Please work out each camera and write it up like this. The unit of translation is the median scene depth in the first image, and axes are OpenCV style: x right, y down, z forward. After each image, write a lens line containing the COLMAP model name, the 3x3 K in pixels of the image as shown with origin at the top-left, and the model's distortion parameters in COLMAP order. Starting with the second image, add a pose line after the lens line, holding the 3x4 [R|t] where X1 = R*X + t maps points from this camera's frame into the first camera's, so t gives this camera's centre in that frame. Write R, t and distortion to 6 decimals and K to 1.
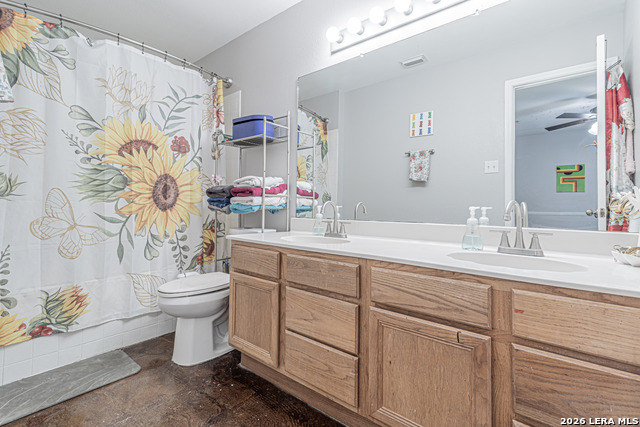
lens RADIAL K [[299.0, 0, 325.4], [0, 299.0, 207.7], [0, 0, 1]] dist [0.003731, 0.002434]
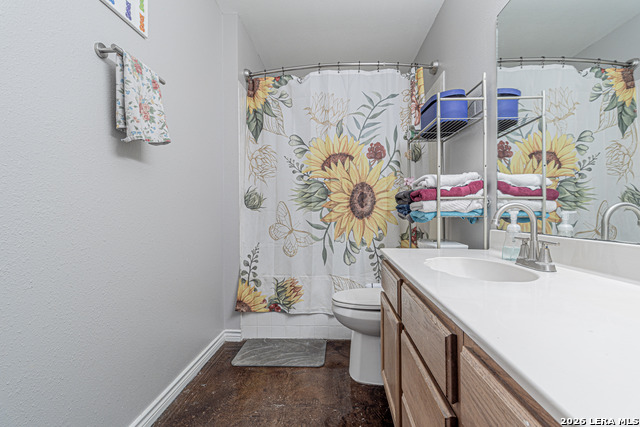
lens RADIAL K [[299.0, 0, 321.1], [0, 299.0, 217.4], [0, 0, 1]] dist [0.003731, 0.002434]
pose [[0.594976, -0.001068, -0.803743, 0.220650], [0.007566, 0.999962, 0.004272, 0.000191], [0.803708, -0.008623, 0.594962, 0.313397]]
